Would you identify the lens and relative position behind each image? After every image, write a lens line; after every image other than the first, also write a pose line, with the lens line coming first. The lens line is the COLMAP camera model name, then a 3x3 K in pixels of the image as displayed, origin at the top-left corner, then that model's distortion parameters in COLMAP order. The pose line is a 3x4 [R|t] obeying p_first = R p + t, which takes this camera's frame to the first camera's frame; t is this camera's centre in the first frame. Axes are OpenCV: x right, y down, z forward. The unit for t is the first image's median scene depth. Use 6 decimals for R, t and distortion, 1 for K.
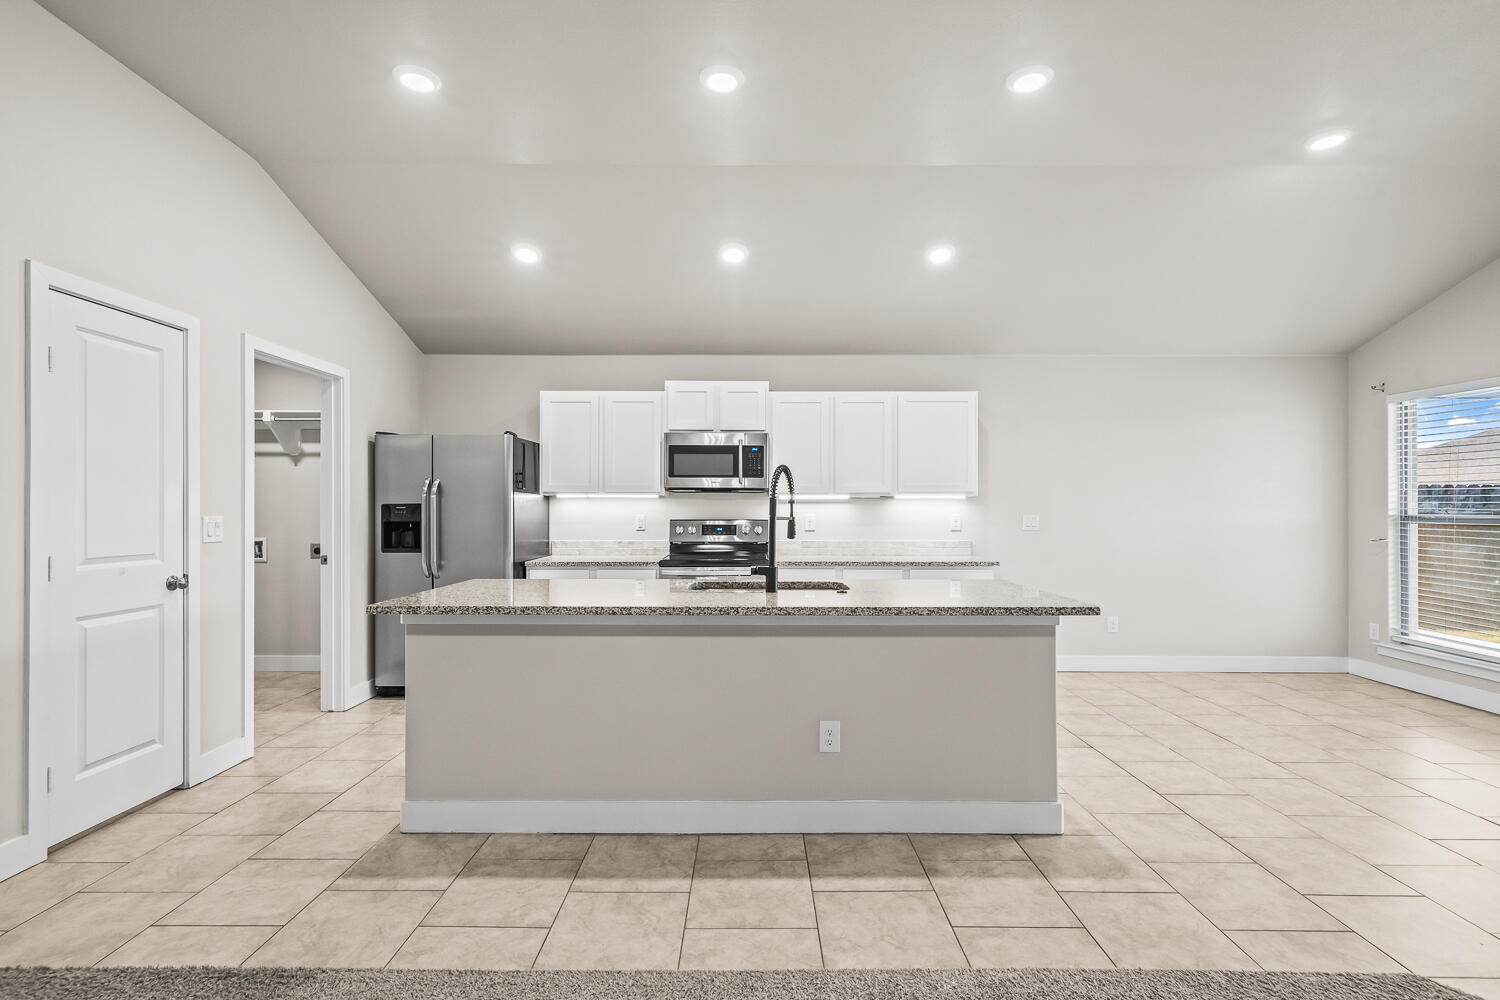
lens RADIAL K [[697.7, 0, 749.5], [0, 697.7, 509.7], [0, 0, 1]] dist [0.000813, 0.000764]
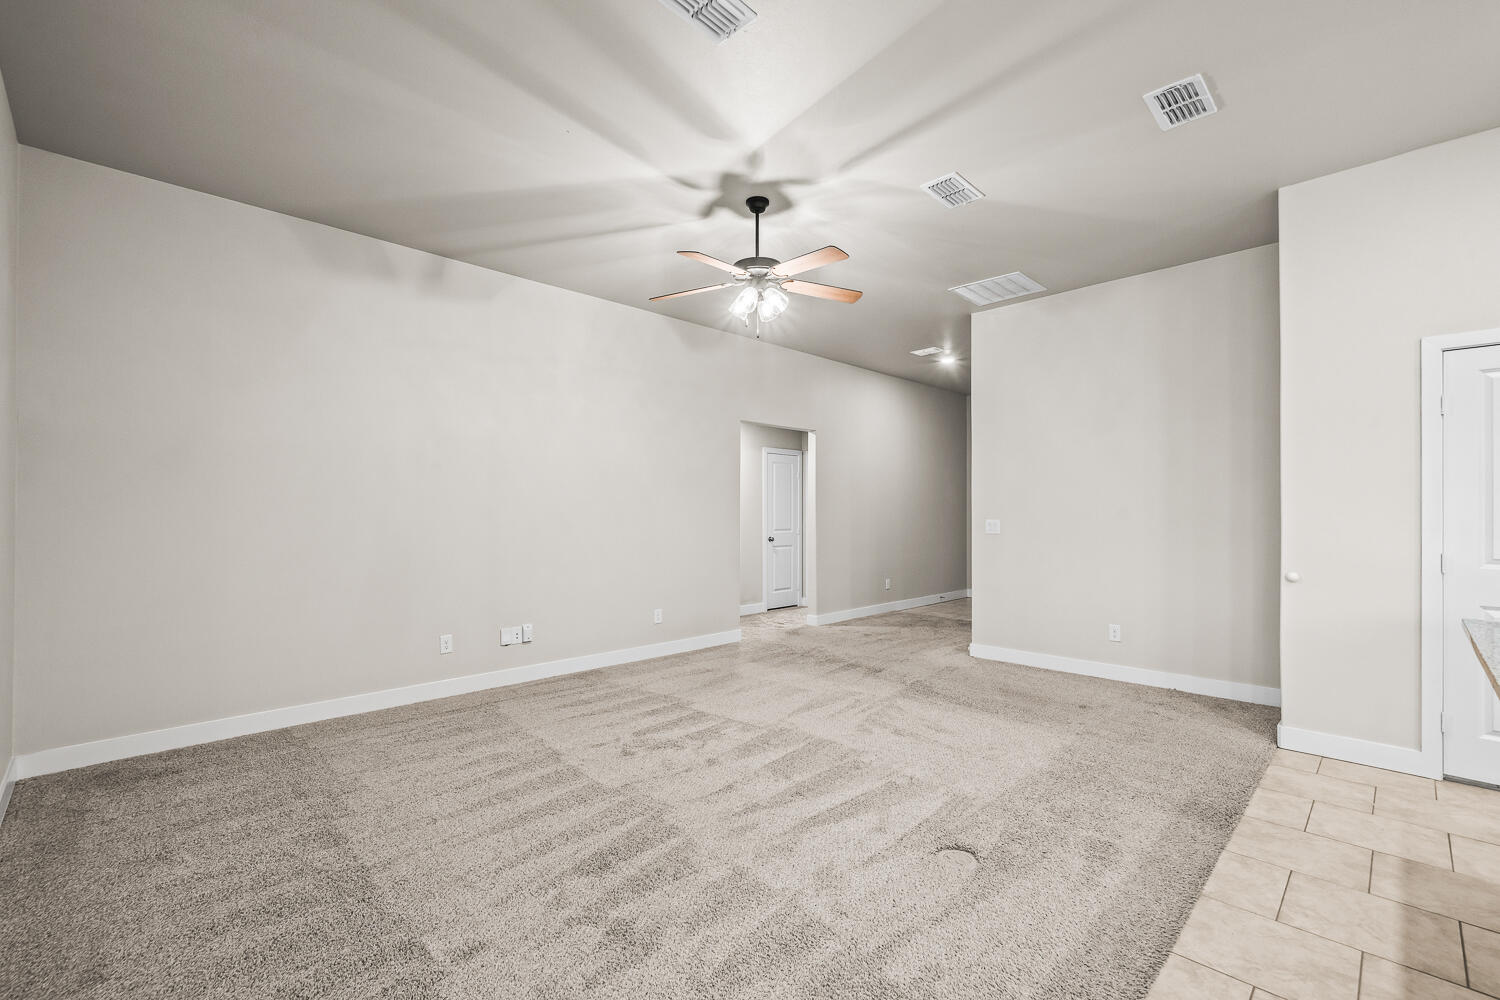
lens RADIAL K [[650.3, 0, 747.5], [0, 650.3, 510.4], [0, 0, 1]] dist [0.003390, 0.001261]
pose [[-0.709792, -0.004209, -0.704399, 0.462629], [-0.002407, 0.999991, -0.003549, -0.004307], [0.704408, -0.000824, -0.709795, 0.544594]]
